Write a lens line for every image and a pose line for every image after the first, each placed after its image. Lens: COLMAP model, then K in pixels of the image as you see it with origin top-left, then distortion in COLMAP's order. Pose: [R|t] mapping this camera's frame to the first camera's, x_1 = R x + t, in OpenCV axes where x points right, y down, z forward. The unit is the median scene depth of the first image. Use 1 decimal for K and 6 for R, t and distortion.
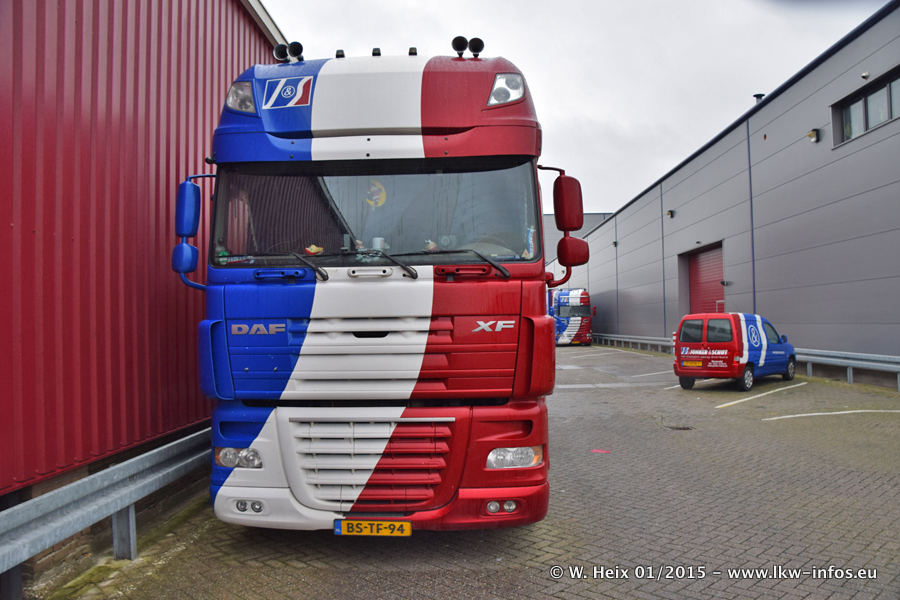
lens RADIAL K [[617.4, 0, 496.0], [0, 617.4, 318.4], [0, 0, 1]] dist [-0.099756, 0.035754]
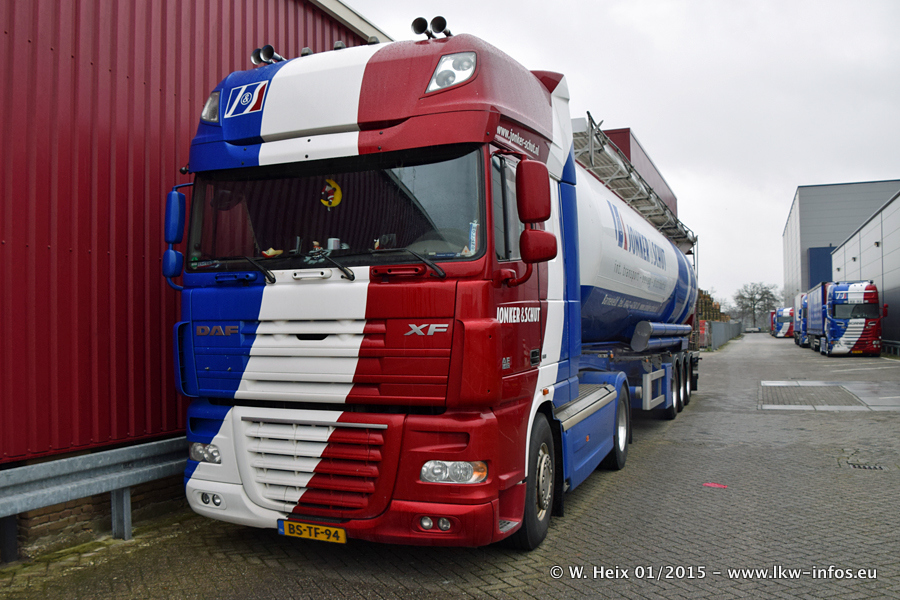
lens RADIAL K [[740.9, 0, 482.1], [0, 740.9, 327.3], [0, 0, 1]] dist [-0.081507, 0.003048]
pose [[0.938541, 0.007681, -0.345081, 0.465921], [-0.003941, 0.999926, 0.011538, -0.004375], [0.345144, -0.009469, 0.938502, -0.025470]]
